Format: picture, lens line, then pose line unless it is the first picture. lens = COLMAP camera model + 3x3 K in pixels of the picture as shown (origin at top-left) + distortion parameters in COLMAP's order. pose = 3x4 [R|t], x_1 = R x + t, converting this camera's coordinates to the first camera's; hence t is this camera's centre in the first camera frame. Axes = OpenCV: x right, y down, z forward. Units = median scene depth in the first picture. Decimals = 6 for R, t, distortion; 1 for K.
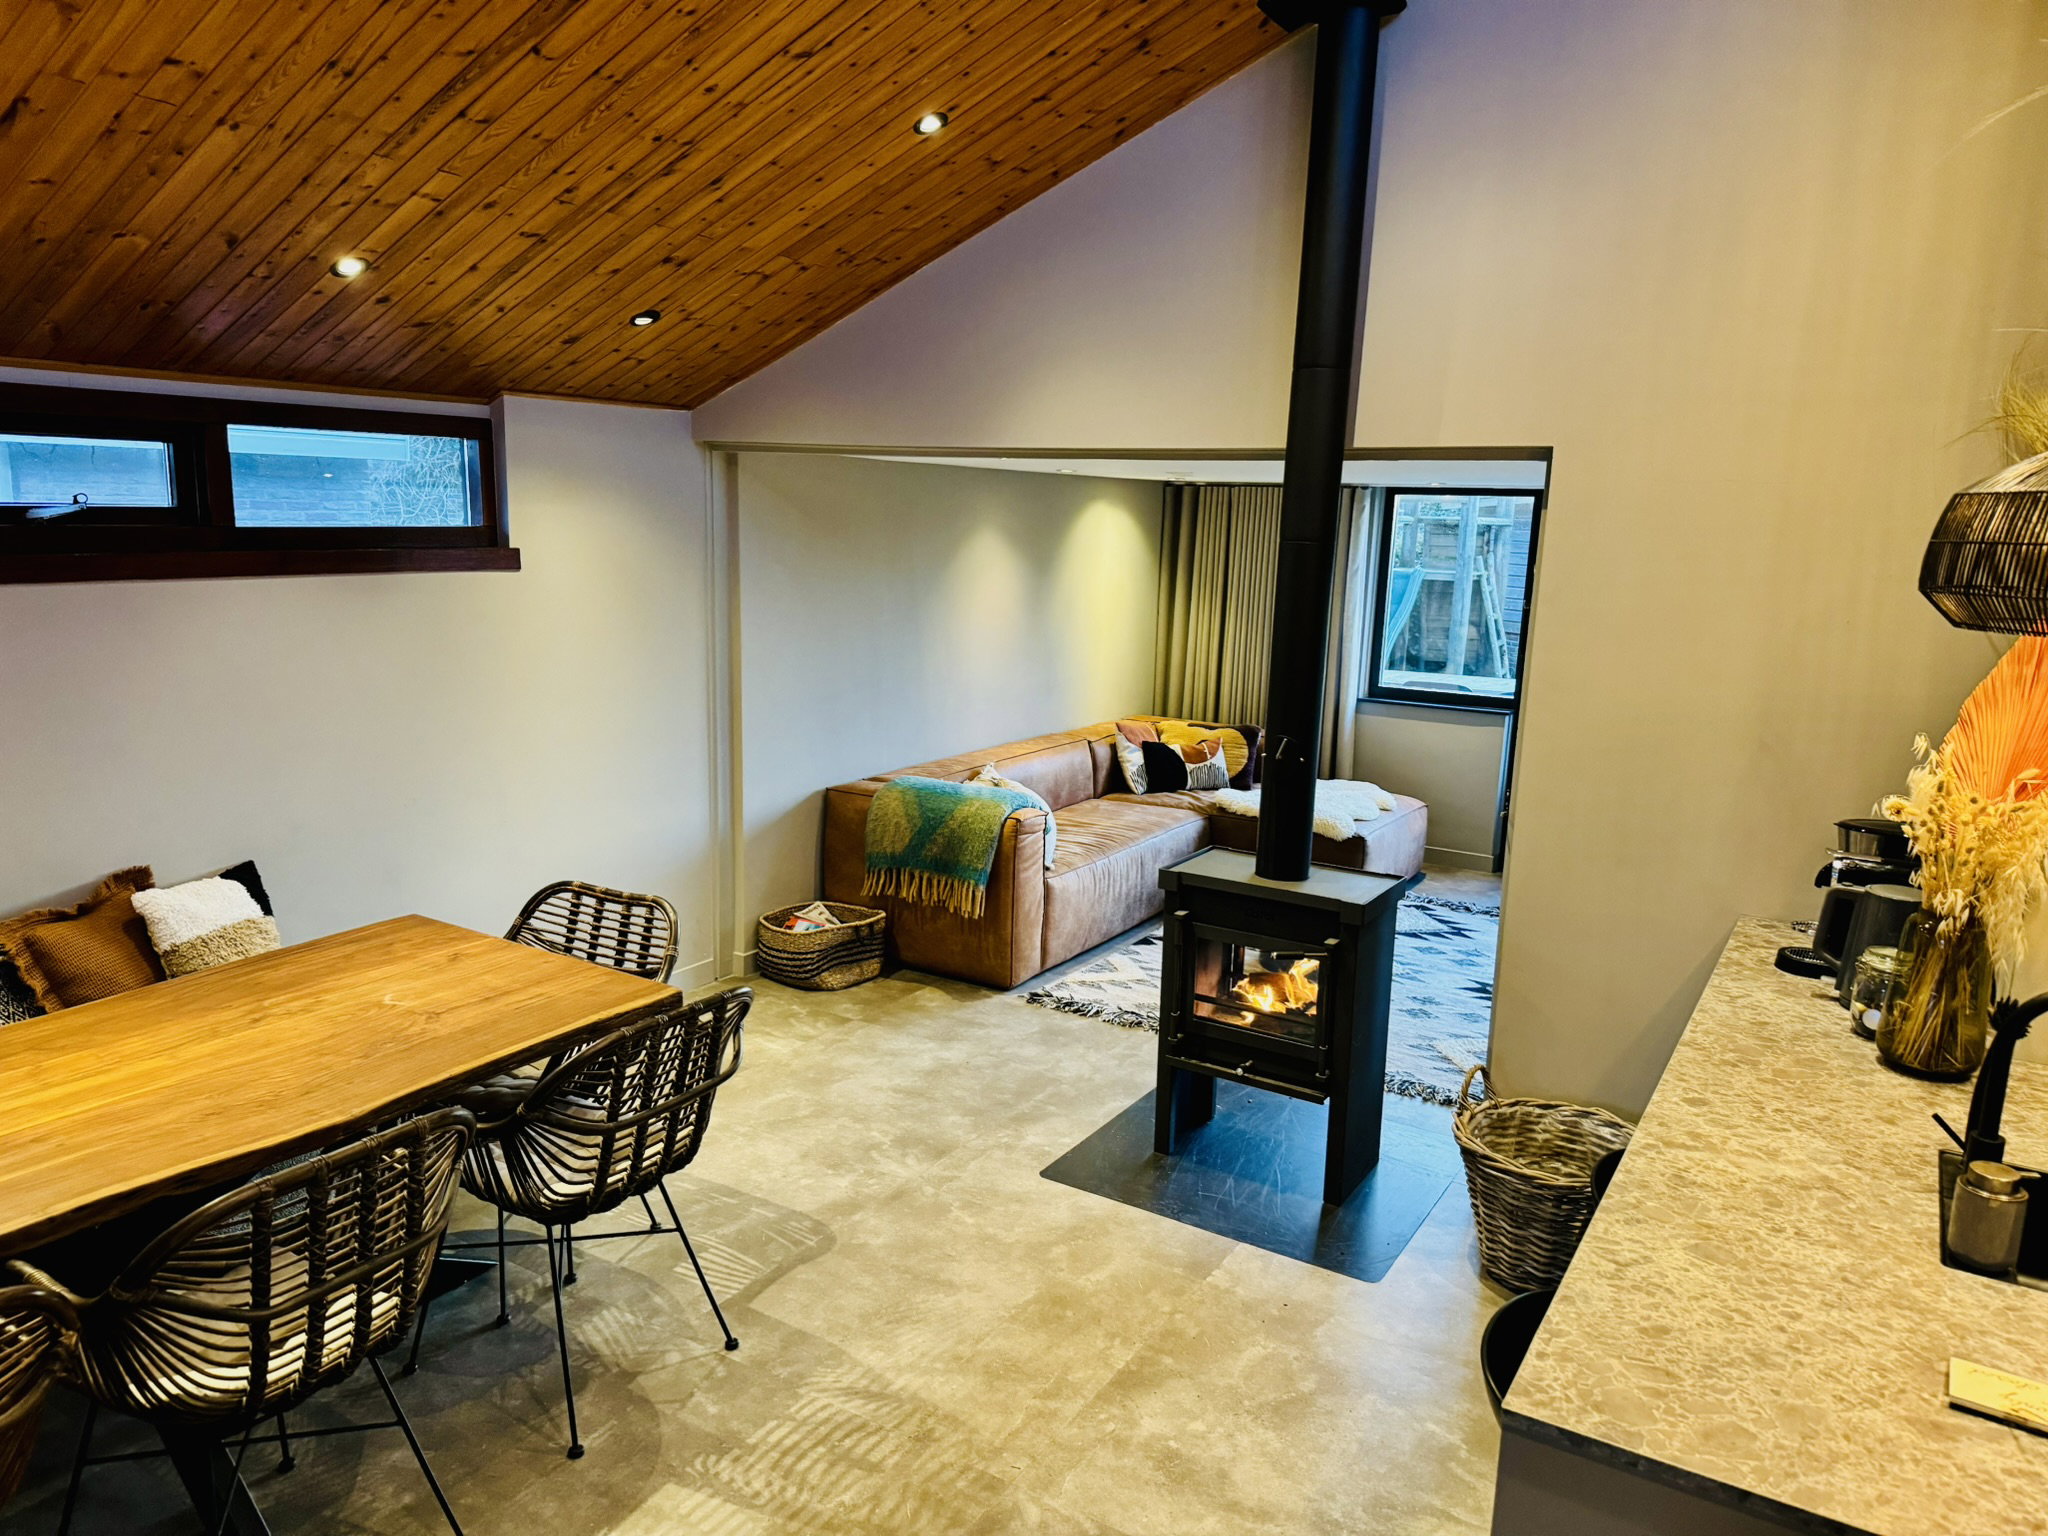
lens RADIAL K [[1444.9, 0, 1018.0], [0, 1444.9, 758.3], [0, 0, 1]] dist [0.026078, -0.043020]
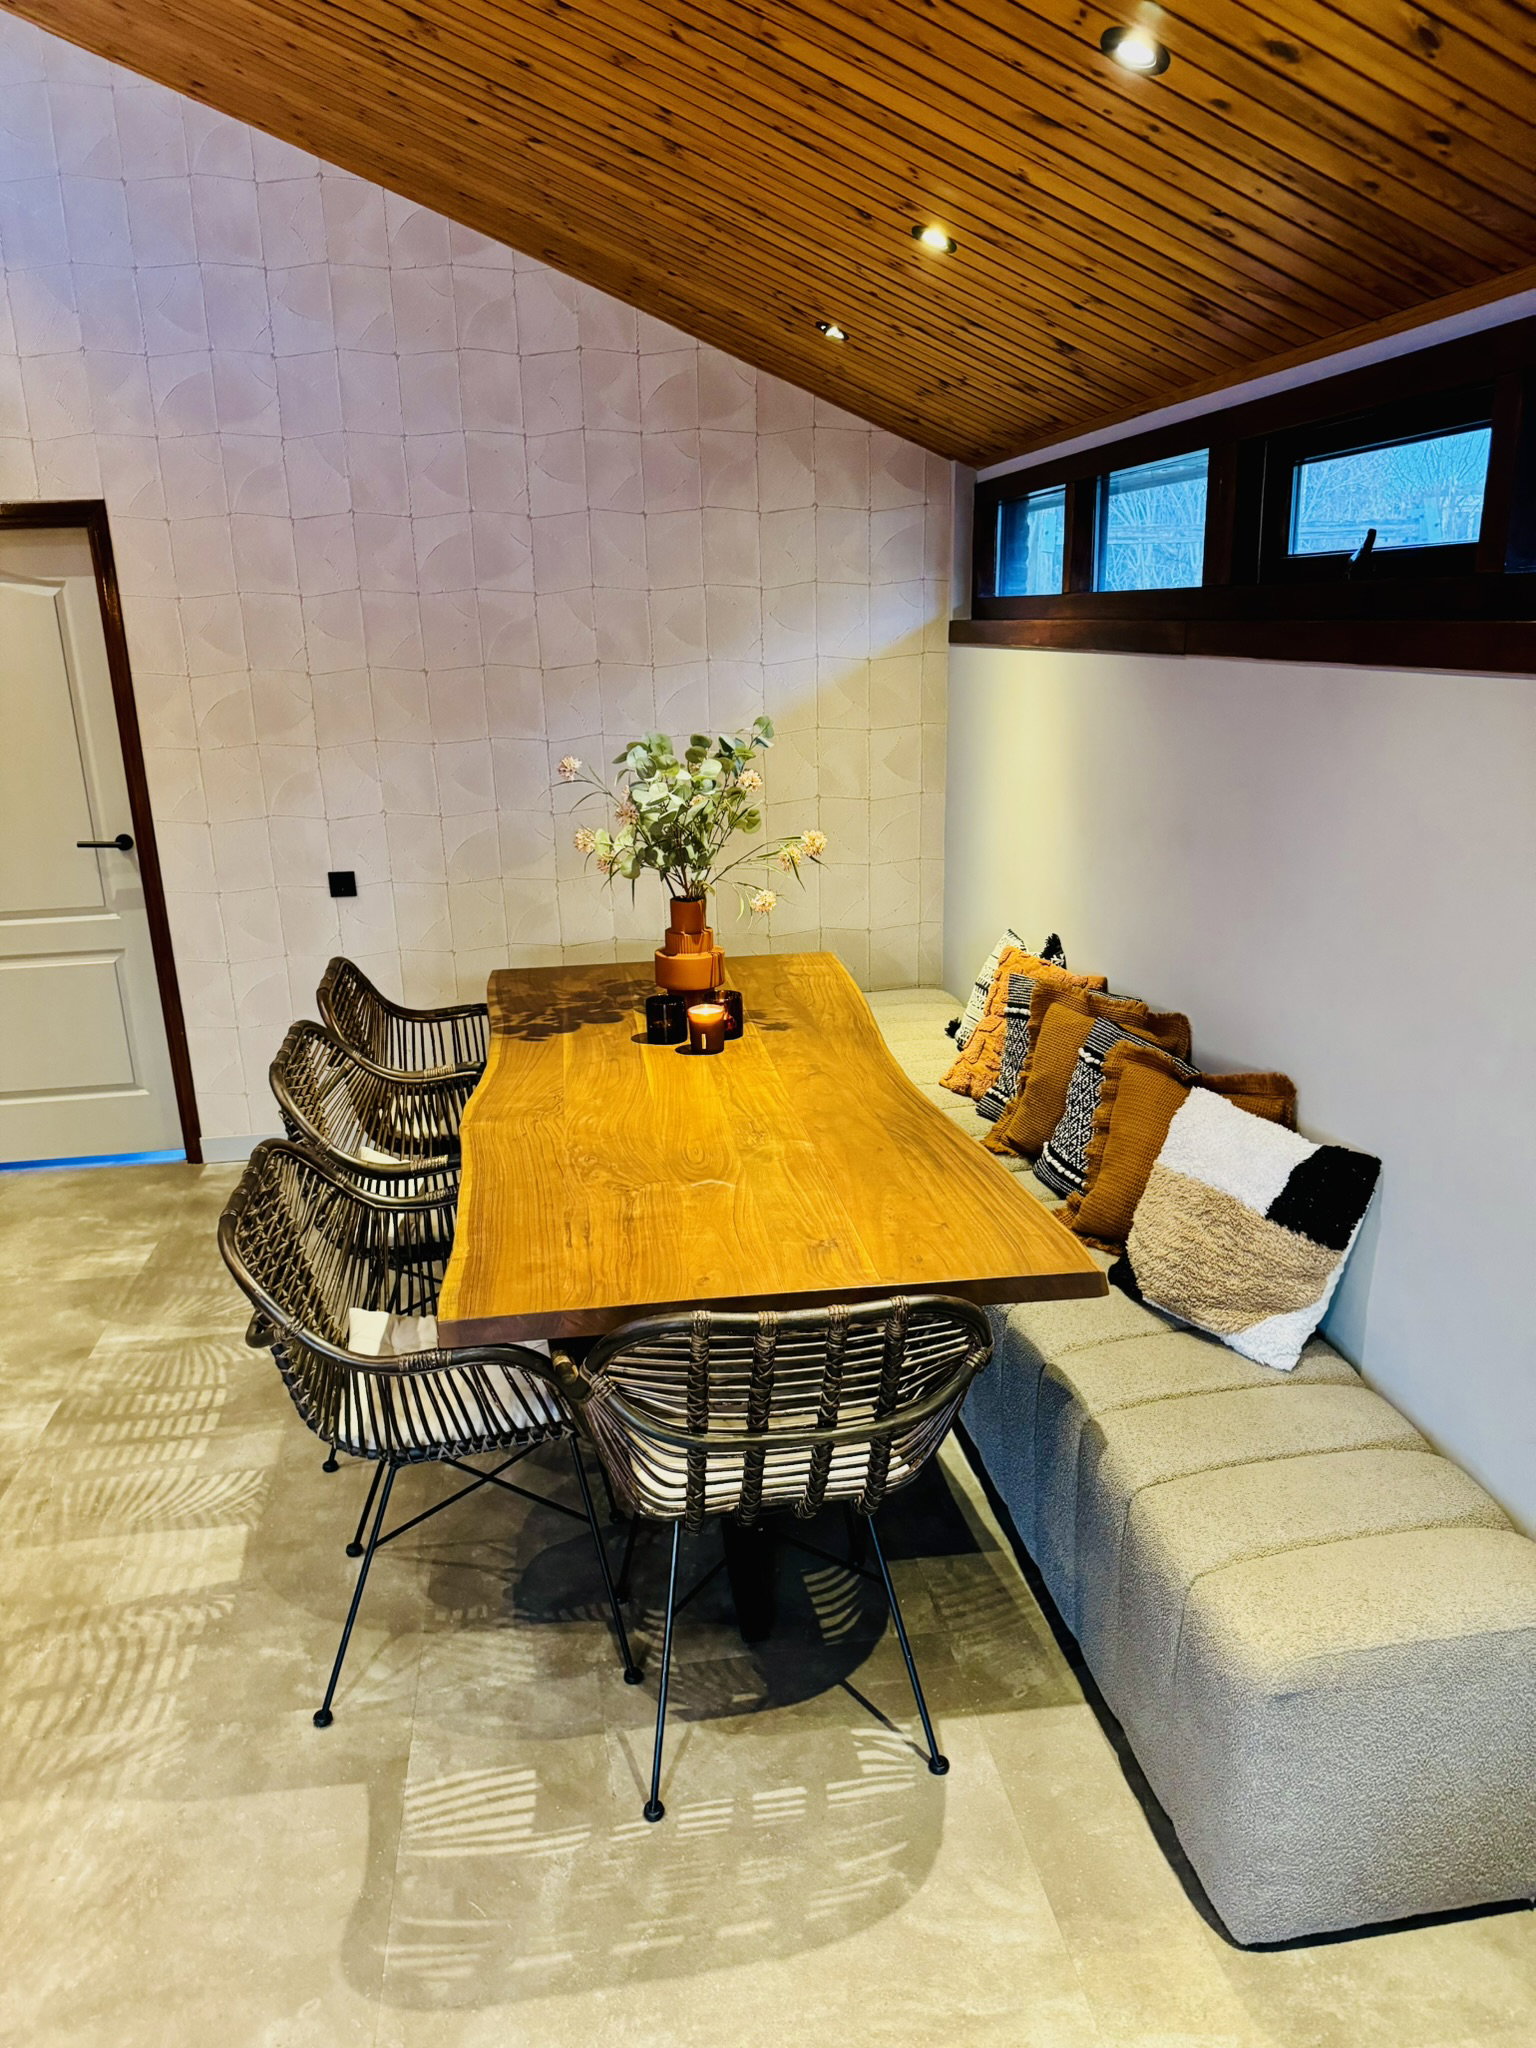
lens RADIAL K [[1444.9, 0, 773.7], [0, 1444.9, 1037.1], [0, 0, 1]] dist [0.026078, -0.043020]
pose [[-0.763992, 0.172971, -0.621609, 0.020974], [-0.109983, 0.914387, 0.389615, -0.188918], [0.635783, 0.366029, -0.679560, 1.300926]]
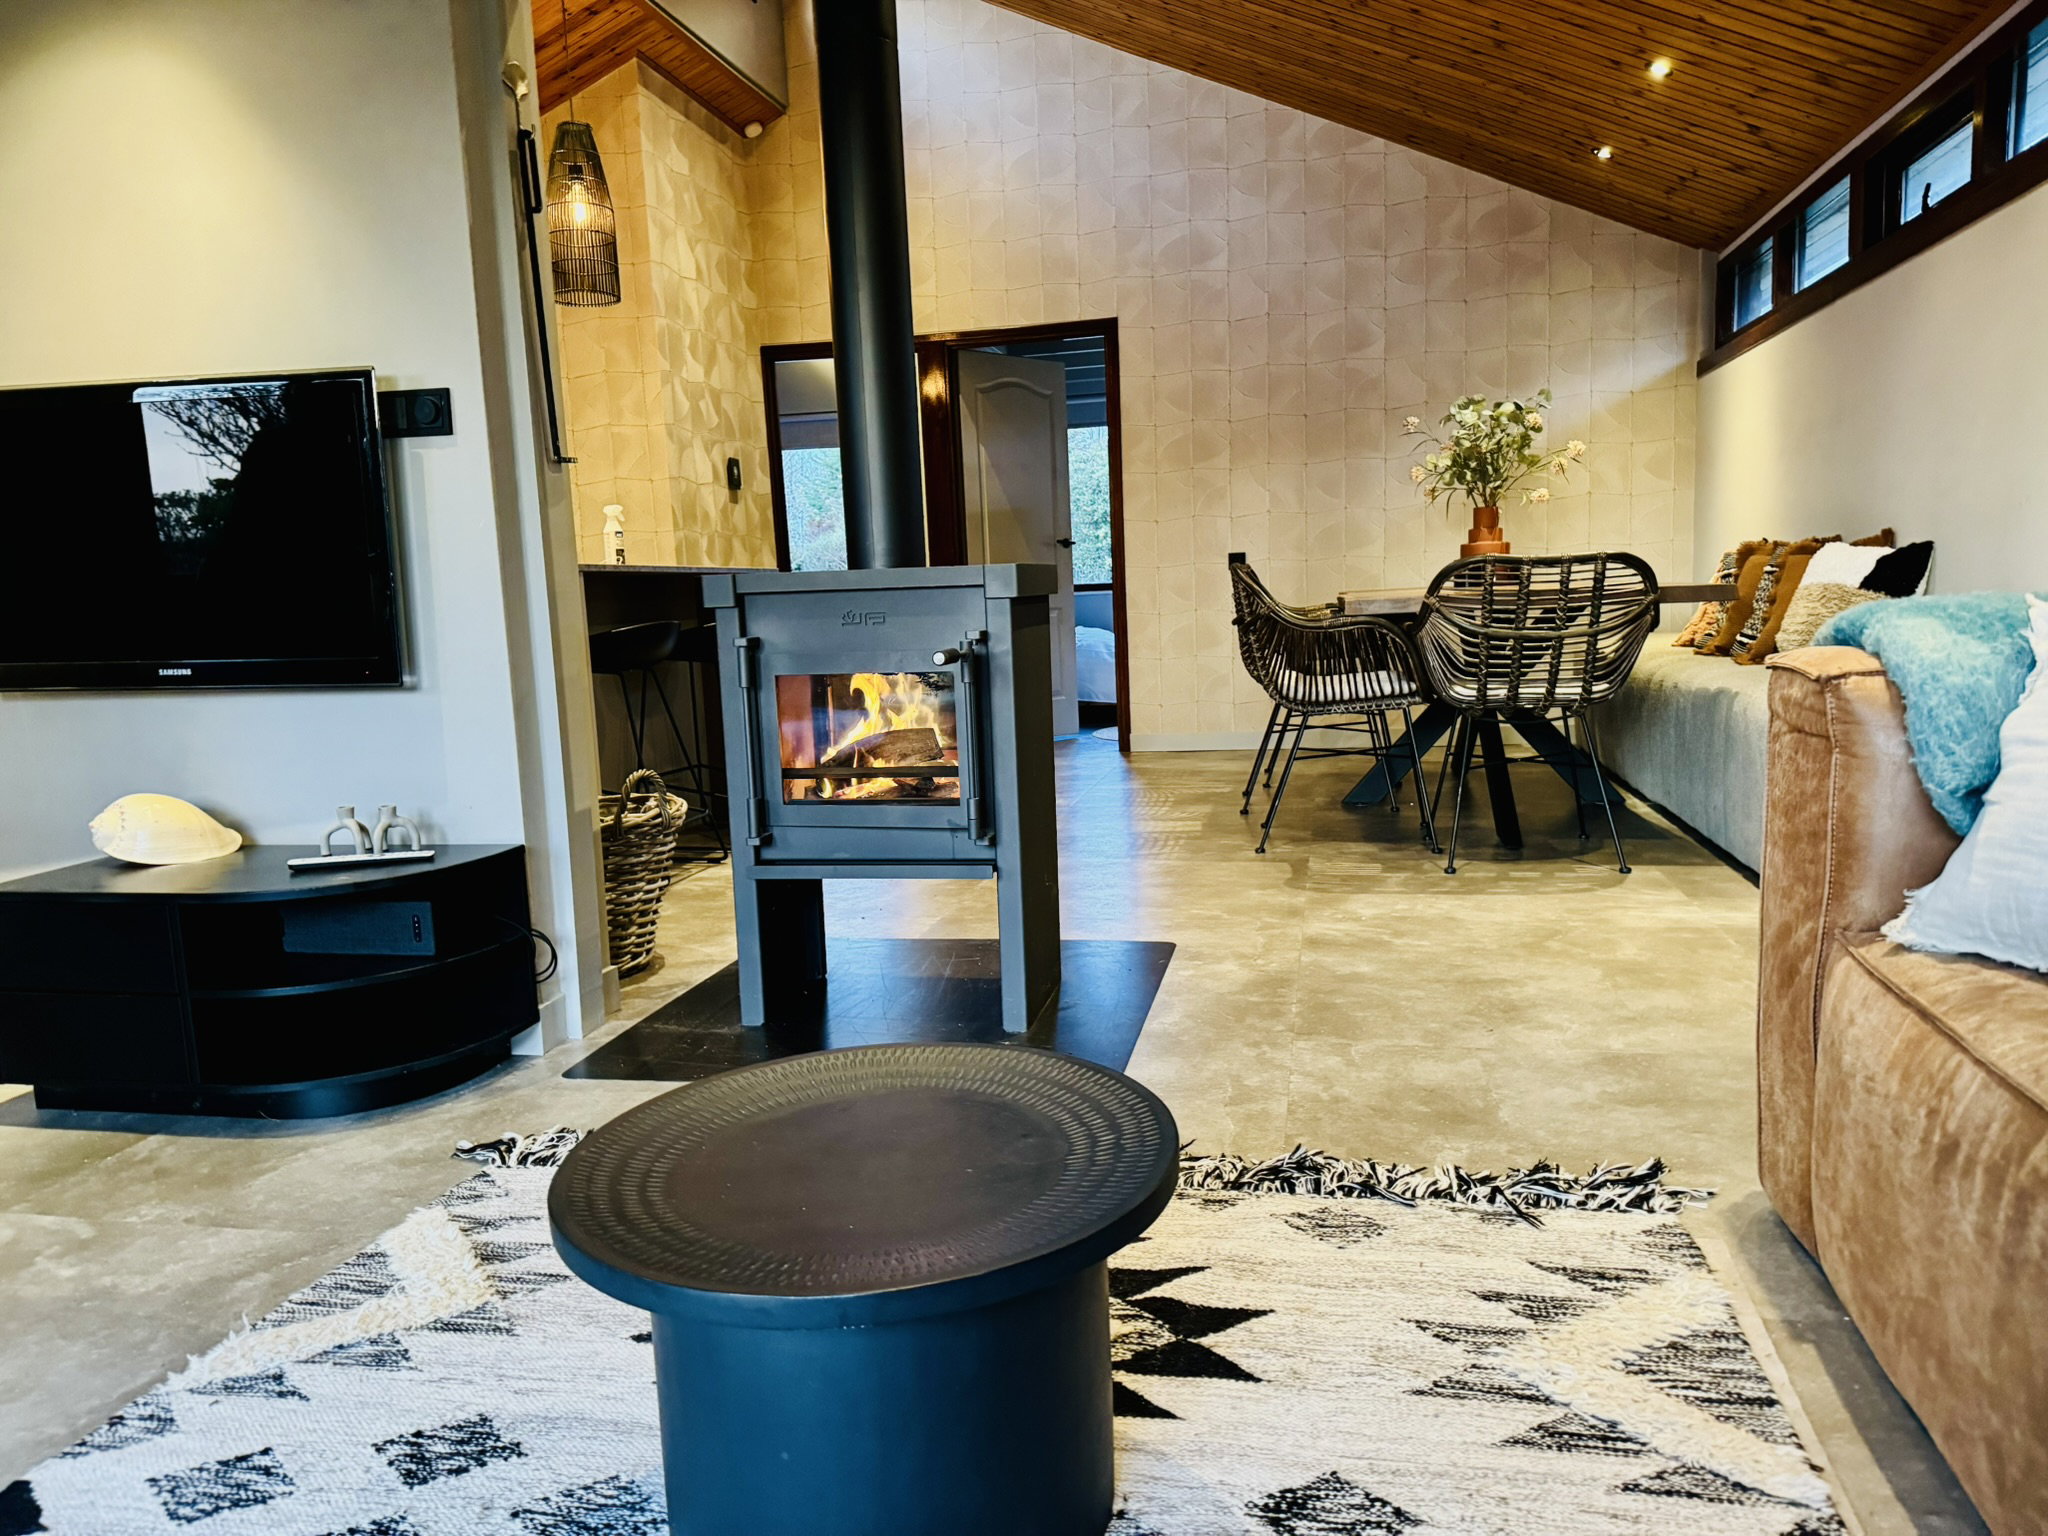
lens RADIAL K [[1444.9, 0, 1018.0], [0, 1444.9, 758.3], [0, 0, 1]] dist [0.026078, -0.043020]
pose [[-0.944381, 0.041185, -0.326264, 0.379482], [-0.050057, 0.962563, 0.266398, -0.017774], [0.325022, 0.267913, -0.906964, 1.808840]]
